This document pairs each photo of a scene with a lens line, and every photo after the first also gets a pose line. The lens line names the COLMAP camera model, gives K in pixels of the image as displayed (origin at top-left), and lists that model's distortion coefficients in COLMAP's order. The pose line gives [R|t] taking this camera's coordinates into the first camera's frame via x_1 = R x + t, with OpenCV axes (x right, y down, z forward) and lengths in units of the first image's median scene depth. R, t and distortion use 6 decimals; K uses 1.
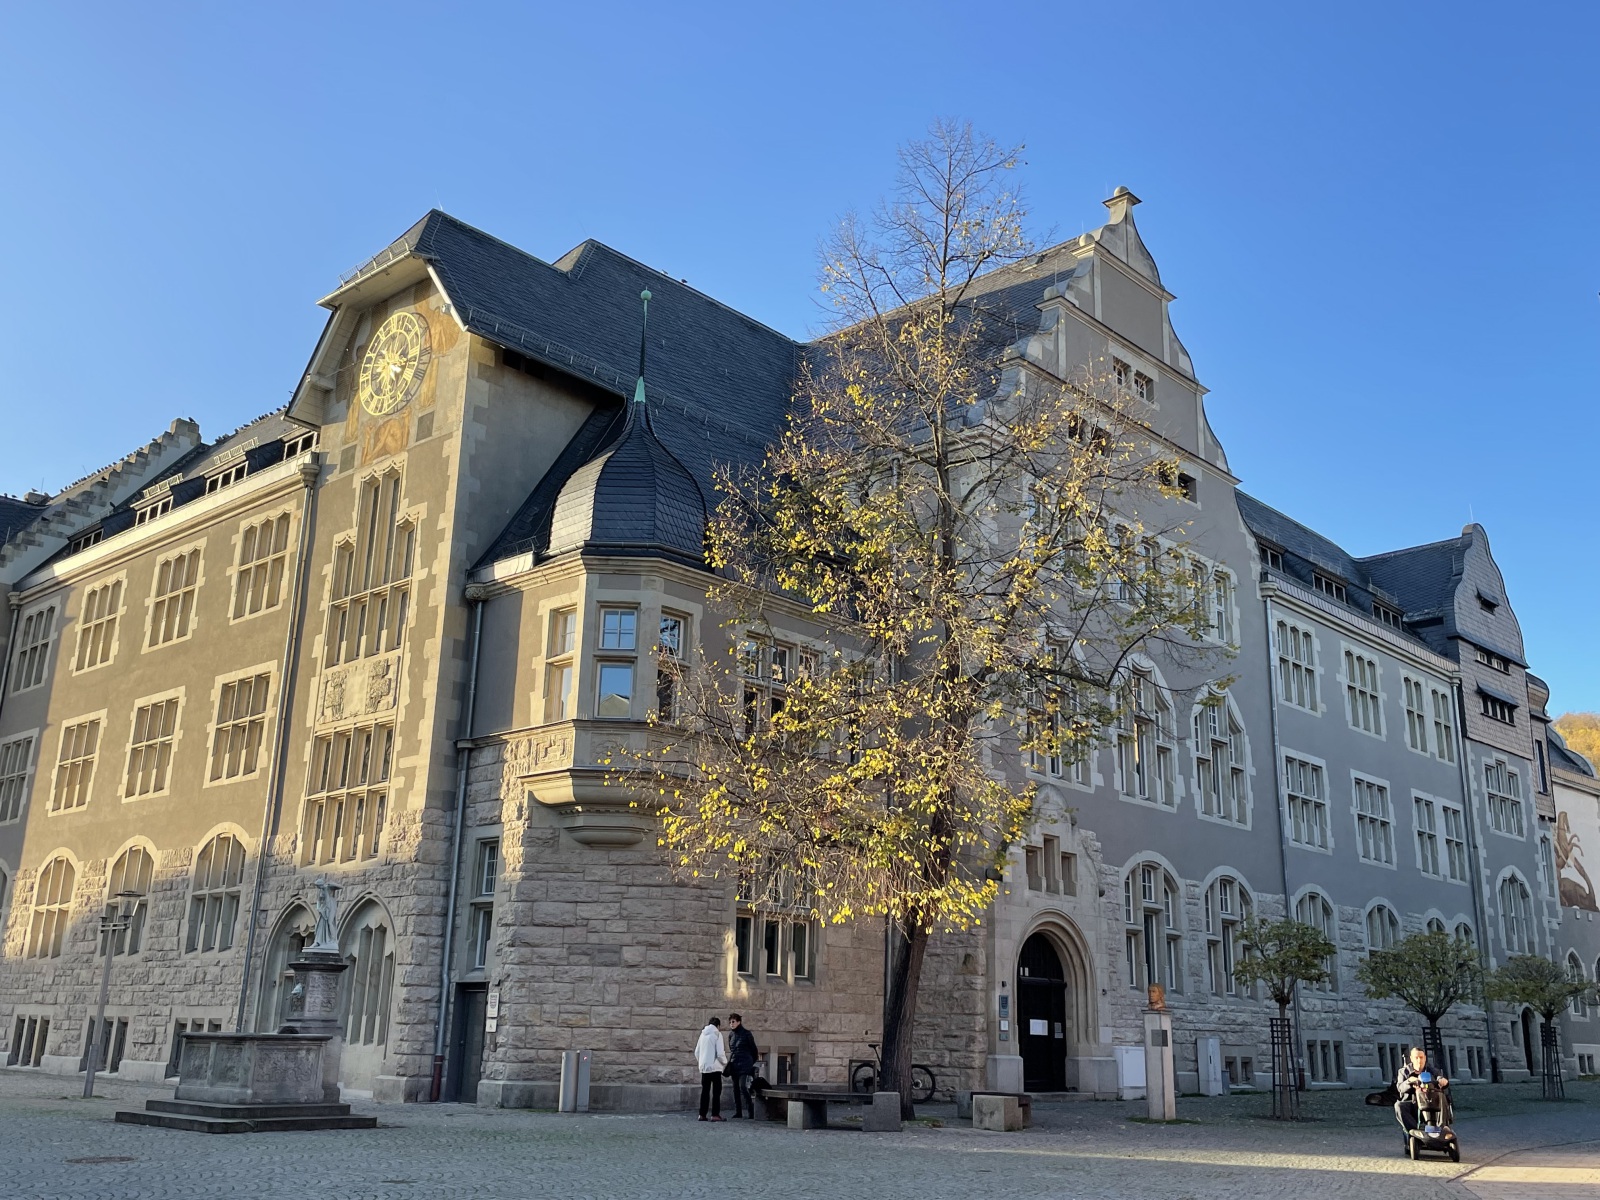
lens RADIAL K [[1492.0, 0, 801.7], [0, 1492.0, 592.6], [0, 0, 1]] dist [0.028421, 0.000000]
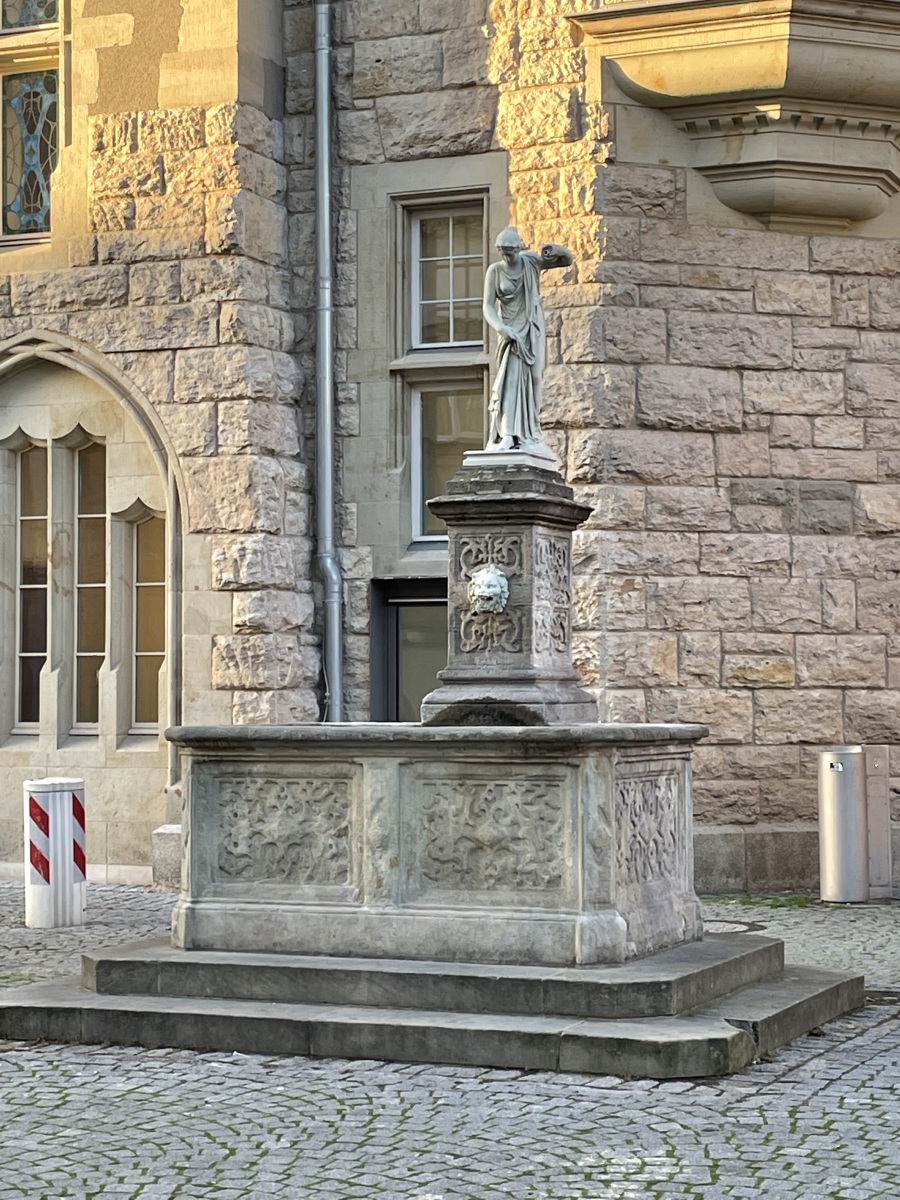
lens RADIAL K [[2346.5, 0, 450.6], [0, 2346.5, 602.9], [0, 0, 1]] dist [0.156266, 0.000000]
pose [[0.937518, -0.011023, 0.347763, -0.423639], [-0.075557, 0.969197, 0.234411, 0.131414], [-0.339635, -0.246040, 0.907806, 0.476021]]
